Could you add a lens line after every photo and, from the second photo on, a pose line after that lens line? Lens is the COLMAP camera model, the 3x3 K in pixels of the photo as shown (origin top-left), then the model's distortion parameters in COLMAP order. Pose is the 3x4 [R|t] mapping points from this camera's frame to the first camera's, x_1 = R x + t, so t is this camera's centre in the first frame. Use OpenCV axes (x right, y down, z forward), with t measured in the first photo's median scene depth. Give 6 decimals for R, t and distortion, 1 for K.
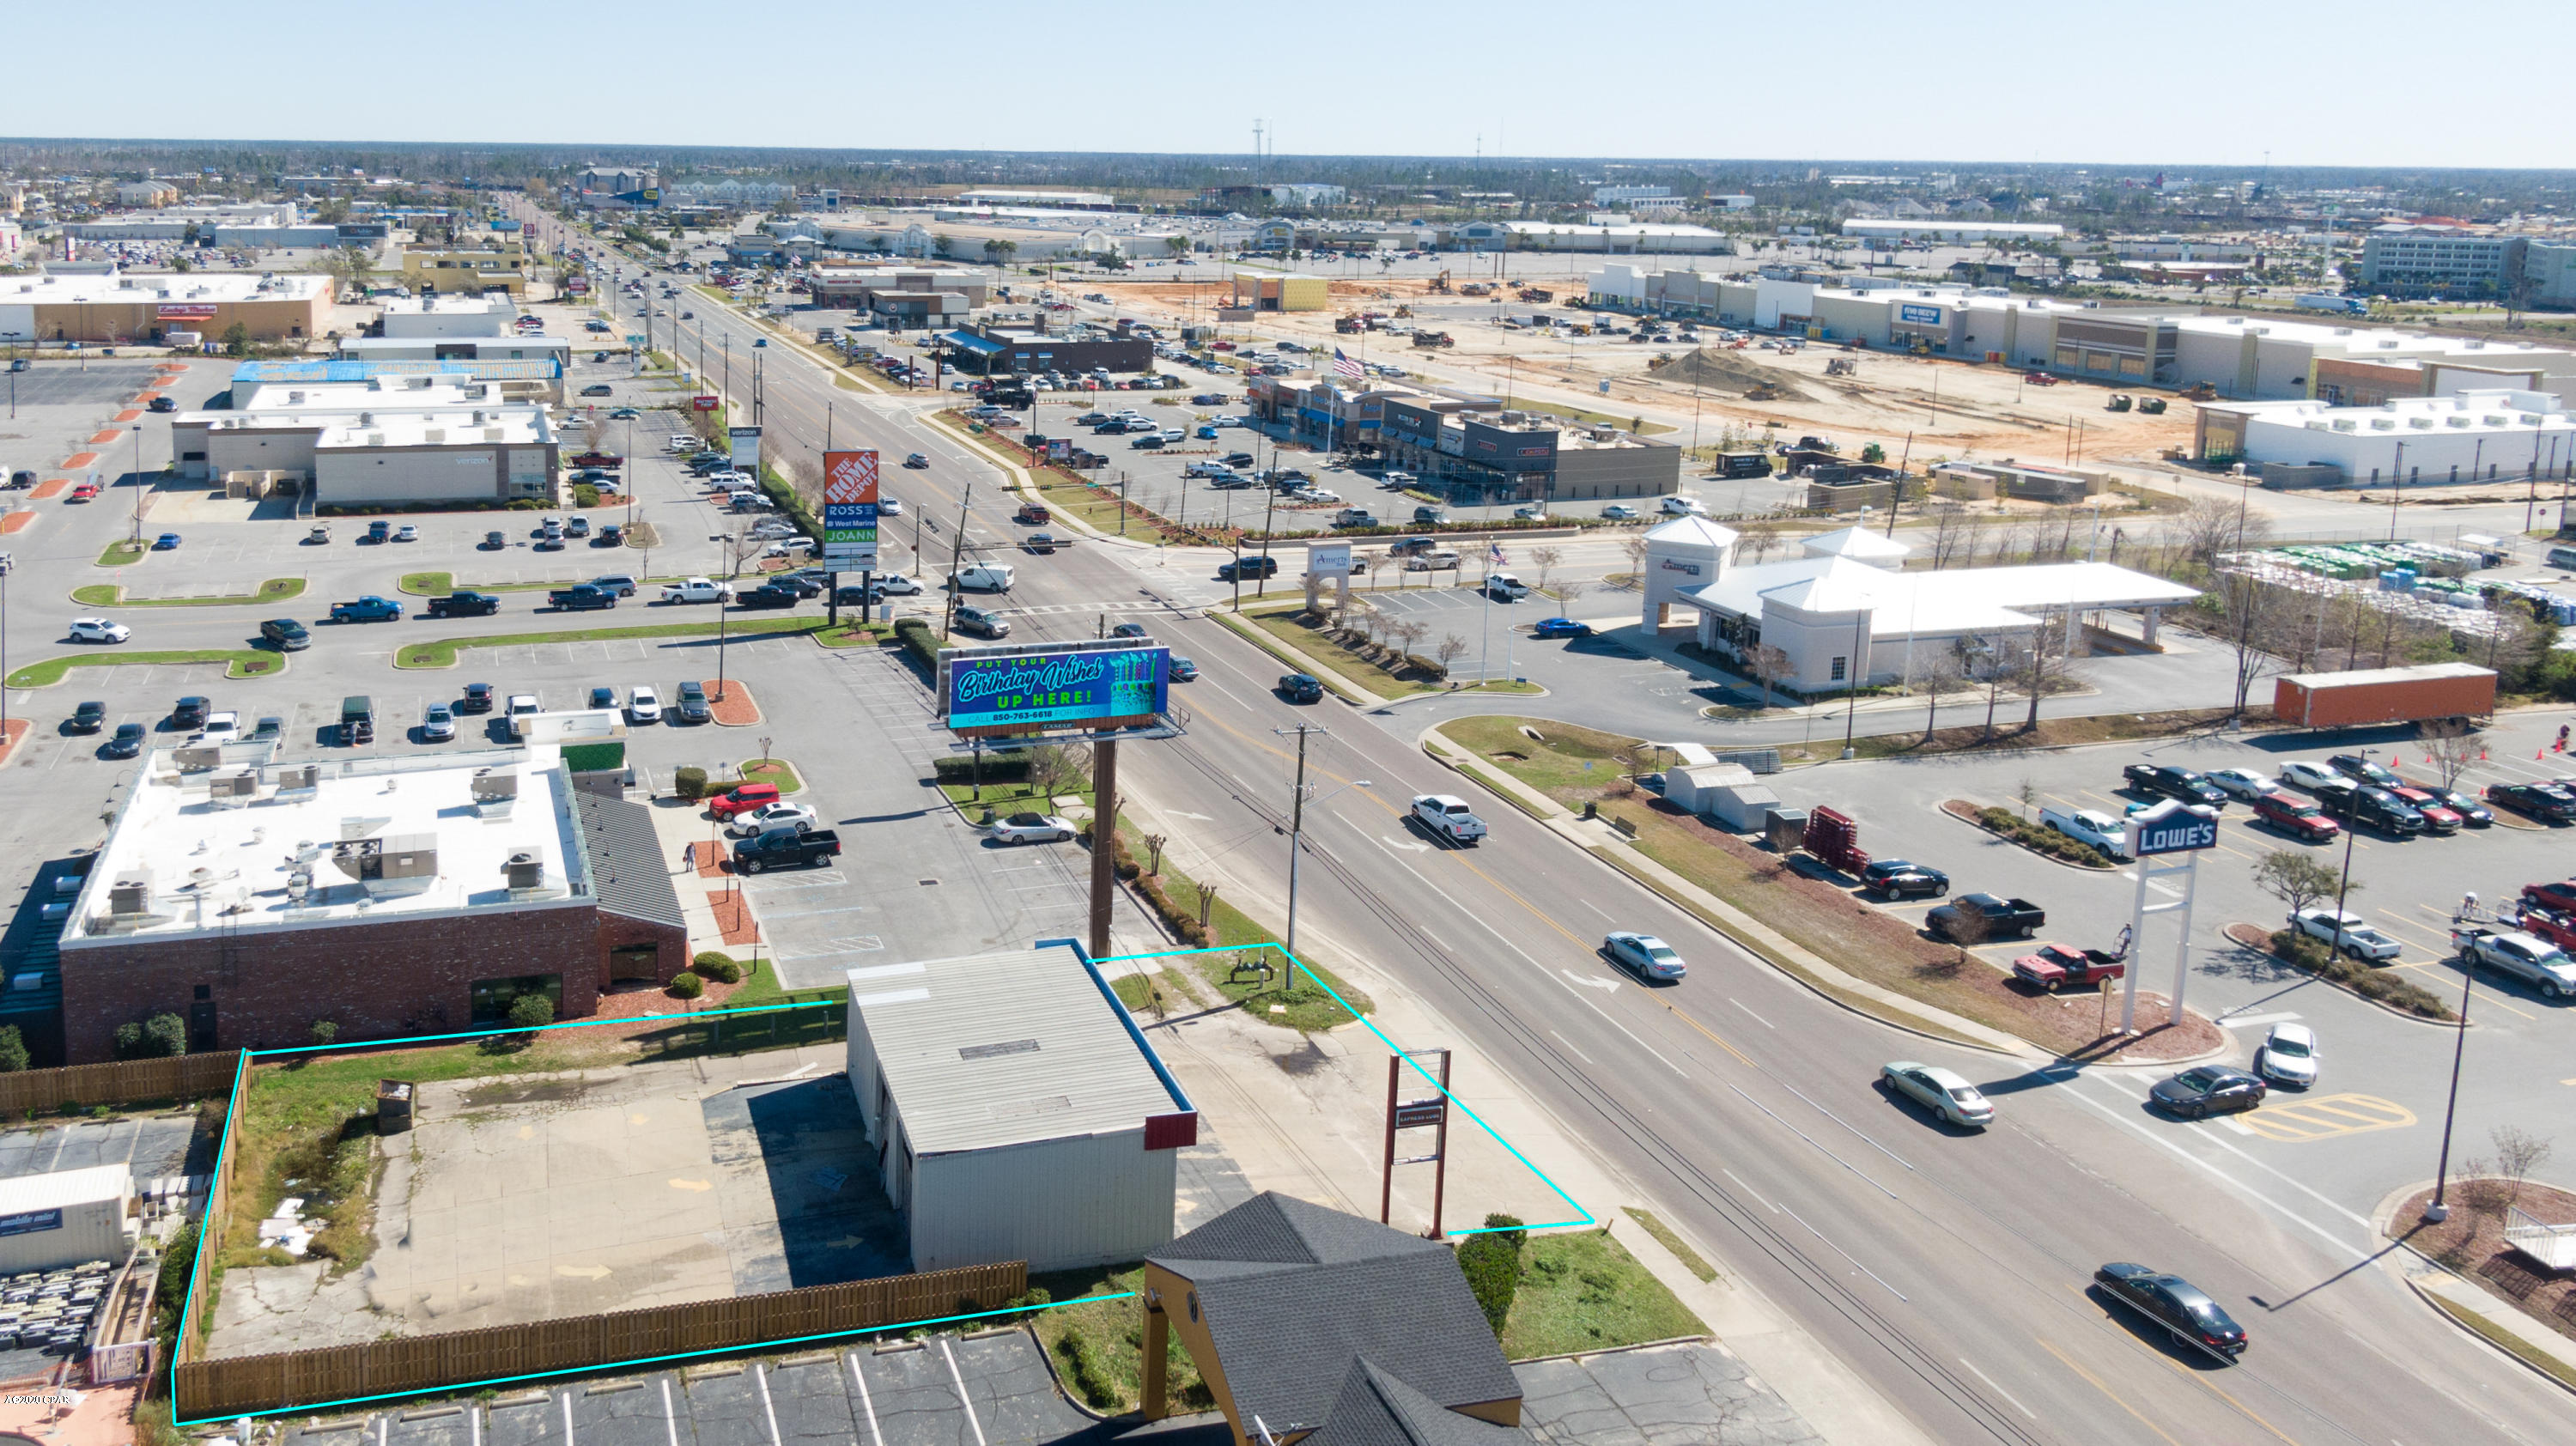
lens RADIAL K [[1877.0, 0, 989.3], [0, 1877.0, 583.0], [0, 0, 1]] dist [-0.001881, 0.002212]
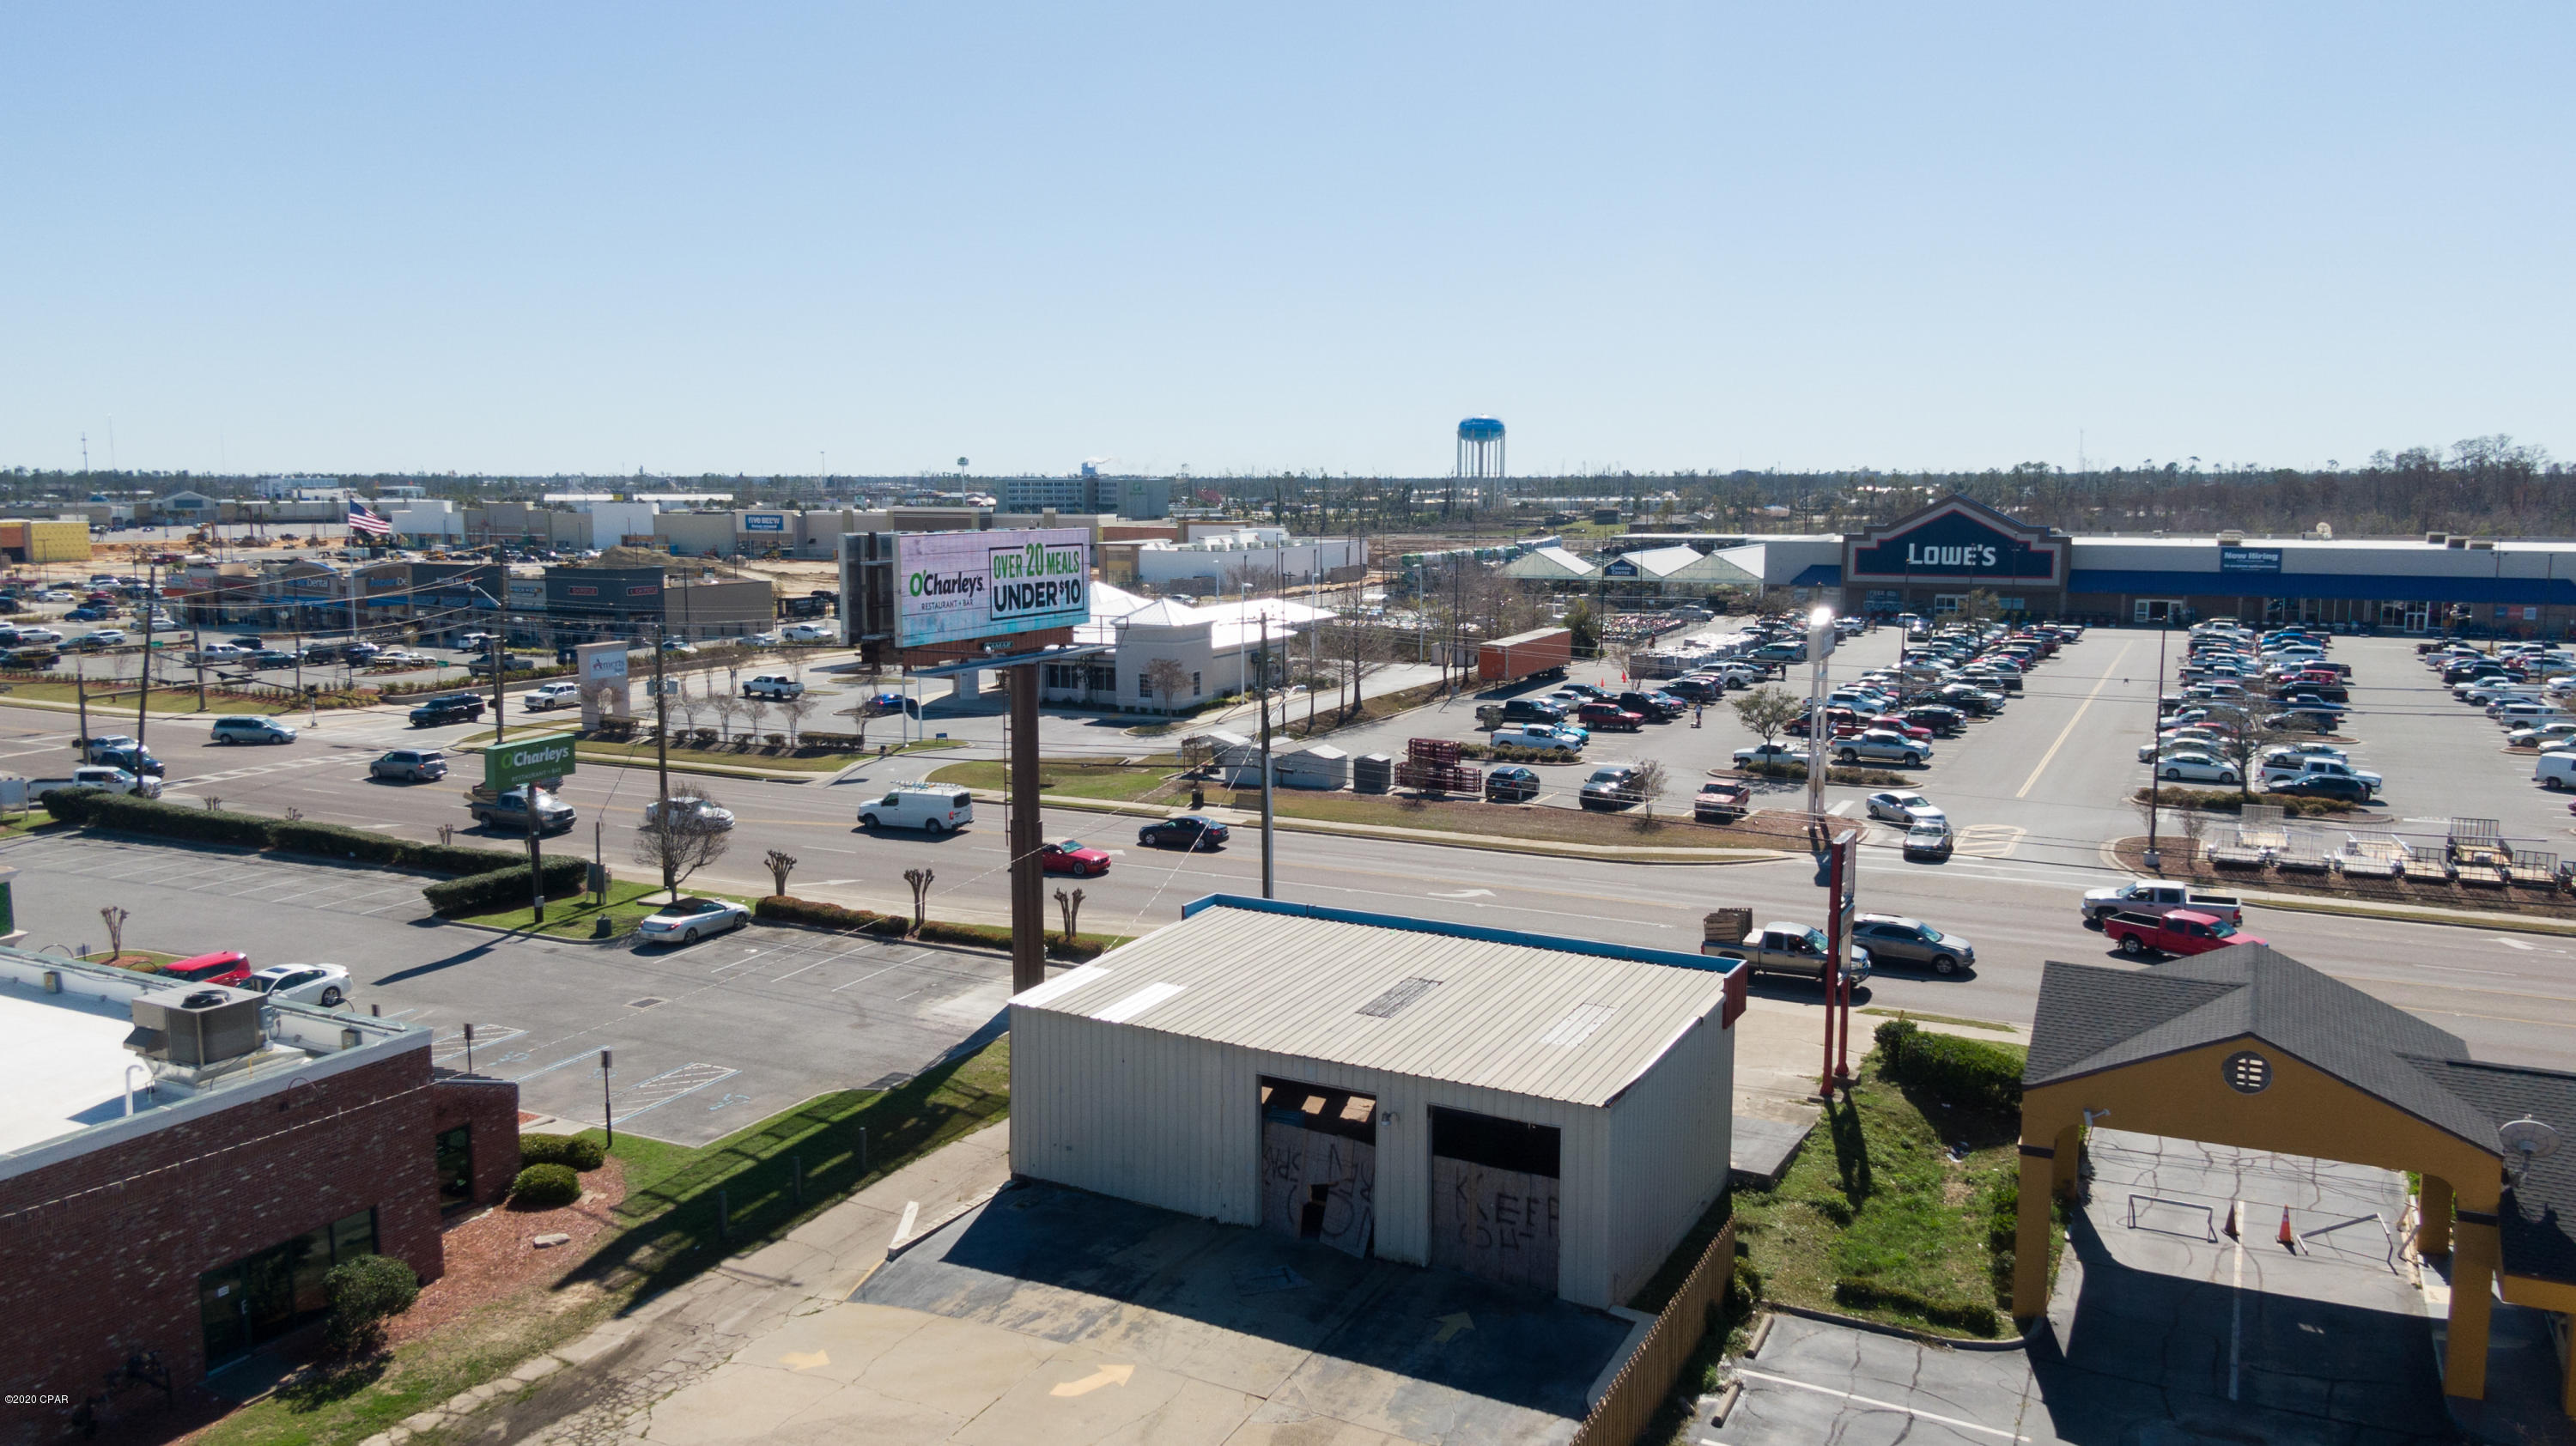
lens RADIAL K [[1805.1, 0, 1288.6], [0, 1805.1, 798.5], [0, 0, 1]] dist [0.000815, -0.001355]
pose [[0.674288, -0.149769, 0.723121, -0.292895], [0.175780, 0.983624, 0.039813, 0.097427], [-0.717242, 0.100265, 0.689573, 0.385228]]
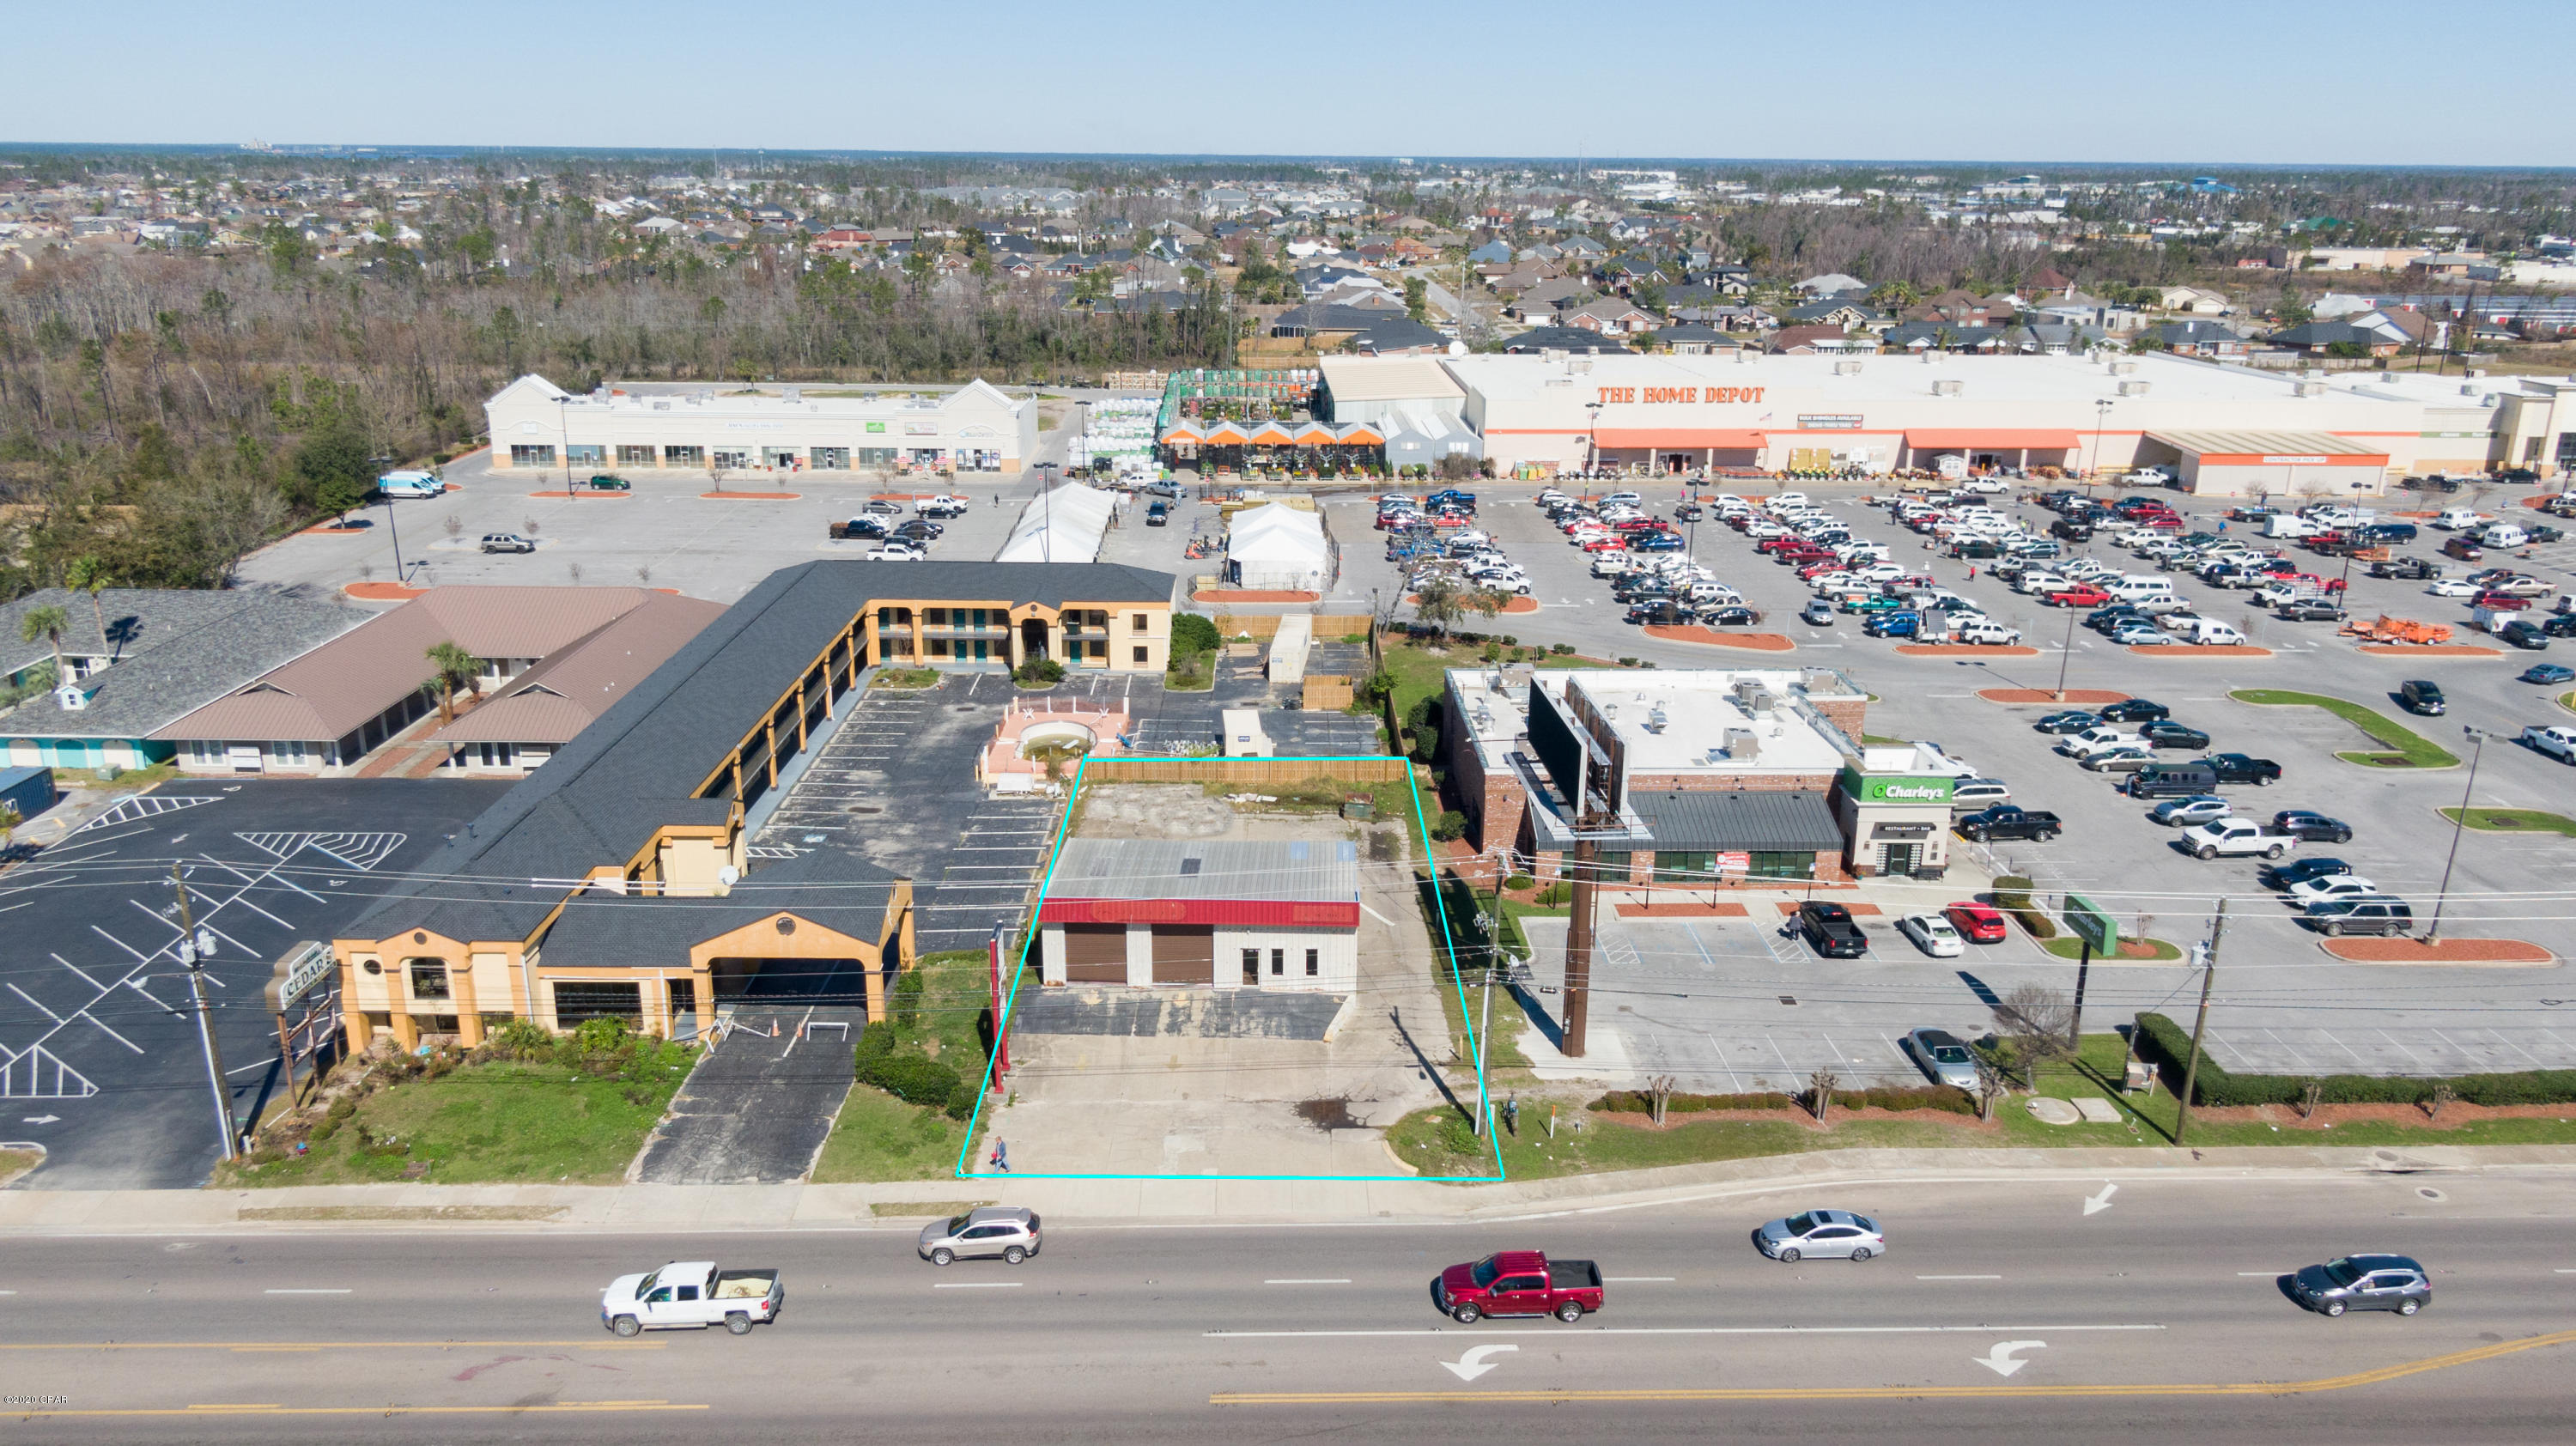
lens RADIAL K [[1816.9, 0, 1288.0], [0, 1816.9, 723.0], [0, 0, 1]] dist [0.031154, -0.061733]
pose [[-0.249198, 0.261042, -0.932608, 0.769223], [-0.224055, 0.921321, 0.317752, -0.182390], [0.942178, 0.288139, -0.171104, 0.814829]]
